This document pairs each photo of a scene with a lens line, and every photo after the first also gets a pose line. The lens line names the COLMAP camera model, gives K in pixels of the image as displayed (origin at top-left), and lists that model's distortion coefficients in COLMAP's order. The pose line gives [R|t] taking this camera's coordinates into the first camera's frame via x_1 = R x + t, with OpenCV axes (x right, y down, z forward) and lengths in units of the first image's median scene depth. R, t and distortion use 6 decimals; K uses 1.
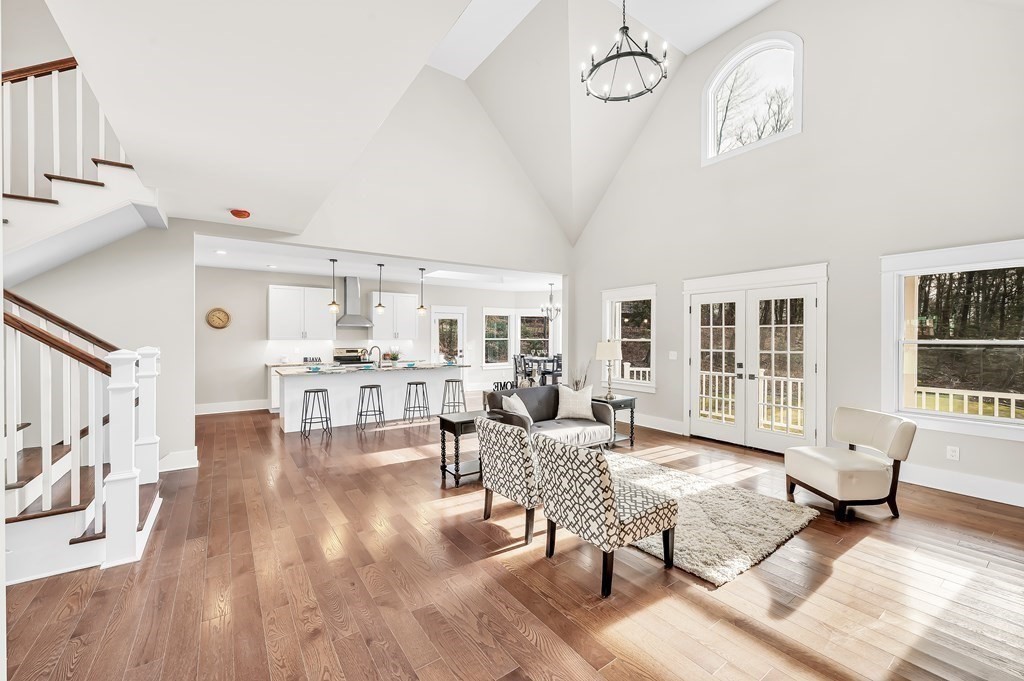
lens RADIAL K [[409.5, 0, 508.7], [0, 409.5, 342.6], [0, 0, 1]] dist [0.000601, 0.000064]
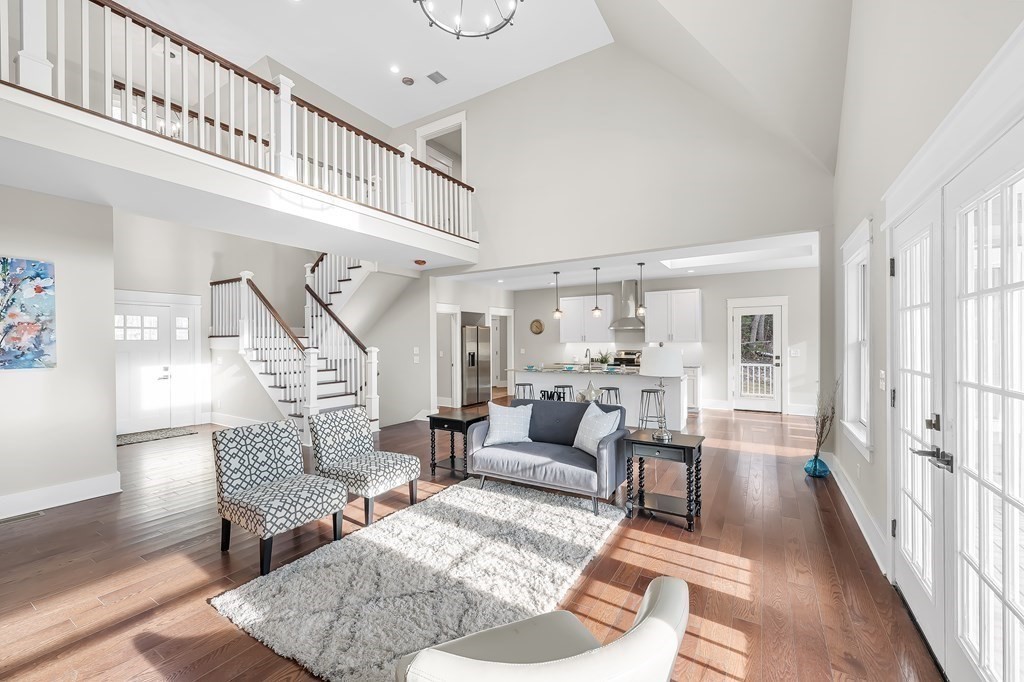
lens RADIAL K [[409.5, 0, 508.7], [0, 409.5, 343.1], [0, 0, 1]] dist [0.000601, 0.000064]
pose [[0.398158, 0.001257, -0.917316, 0.492468], [-0.003385, 0.999994, -0.000099, -0.004161], [0.917311, 0.003145, 0.398160, 0.372353]]
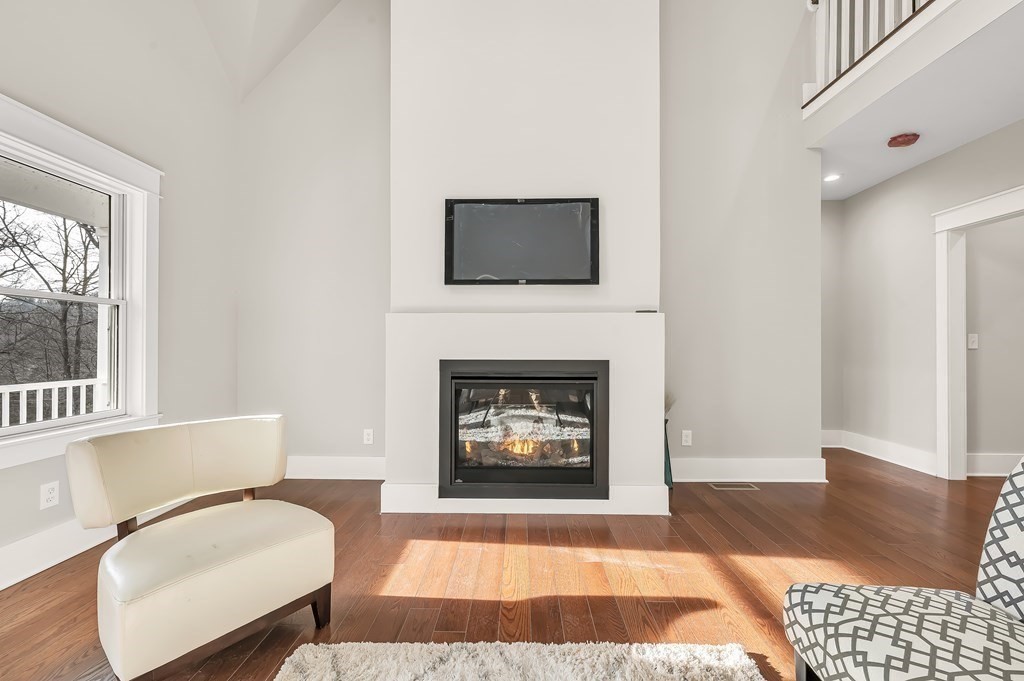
lens RADIAL K [[409.5, 0, 508.7], [0, 409.5, 342.6], [0, 0, 1]] dist [0.000601, 0.000064]
pose [[-0.806598, 0.007908, 0.591047, 0.127707], [0.006357, 0.999969, -0.004704, 0.033544], [-0.591066, -0.000037, -0.806623, 0.516576]]
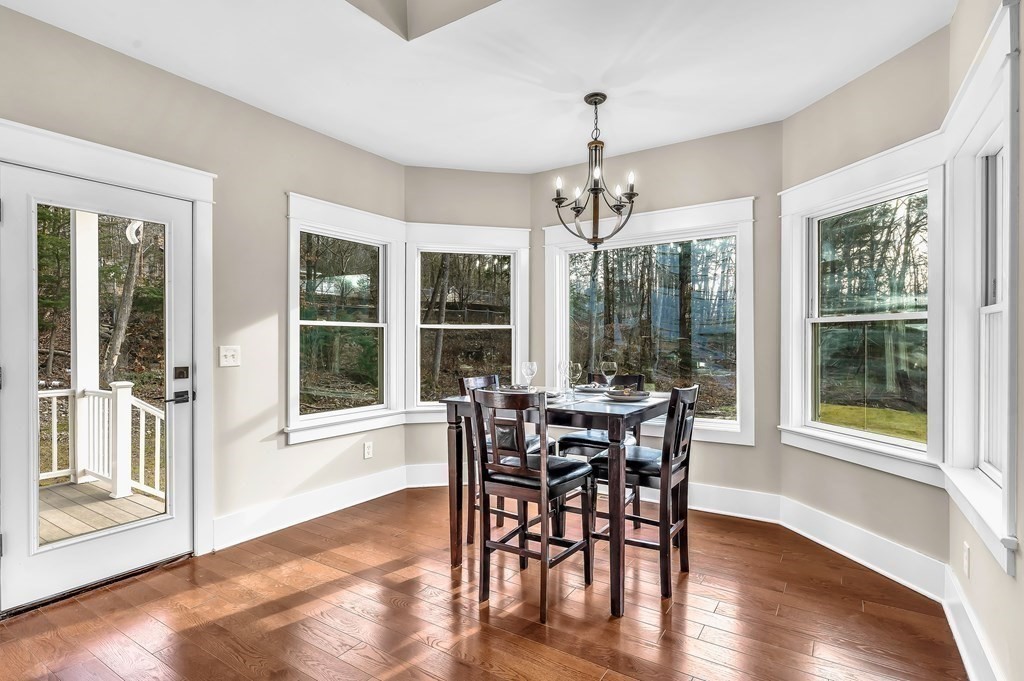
lens RADIAL K [[514.1, 0, 512.6], [0, 514.1, 345.1], [0, 0, 1]] dist [0.001254, 0.000104]
pose [[0.927025, -0.001466, 0.374997, -0.076722], [0.002388, 0.999995, -0.001995, 0.009925], [-0.374992, 0.002745, 0.927024, 0.927726]]
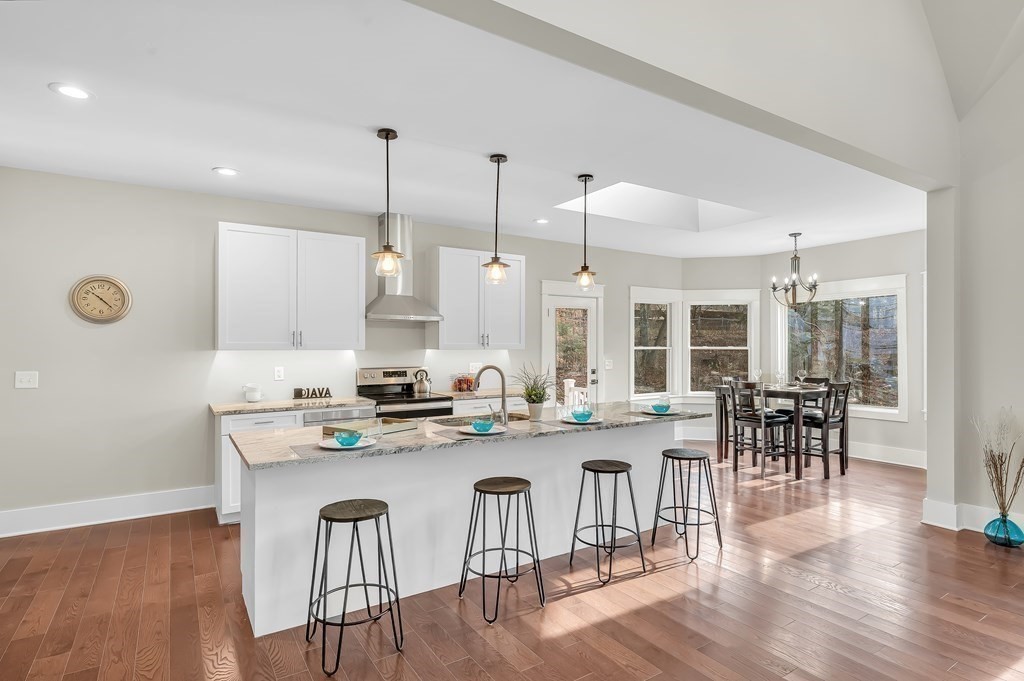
lens RADIAL K [[528.2, 0, 515.0], [0, 528.2, 349.0], [0, 0, 1]] dist [0.005409, 0.000630]
pose [[0.999413, -0.000348, -0.034264, -0.260475], [0.000139, 0.999981, -0.006097, -0.004318], [0.034266, 0.006088, 0.999394, 0.467152]]
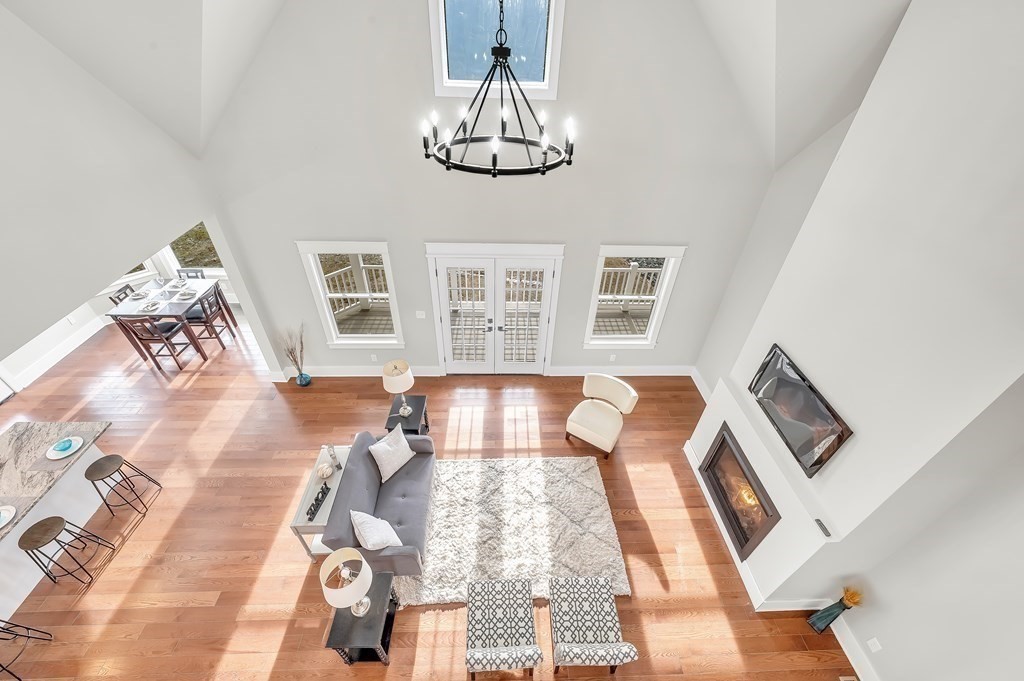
lens RADIAL K [[409.5, 0, 508.7], [0, 409.5, 342.6], [0, 0, 1]] dist [0.000601, 0.000064]
pose [[0.545719, -0.511222, 0.663960, -0.111901], [-0.015115, 0.786210, 0.617774, -0.389598], [-0.837832, -0.347167, 0.421323, 0.321444]]
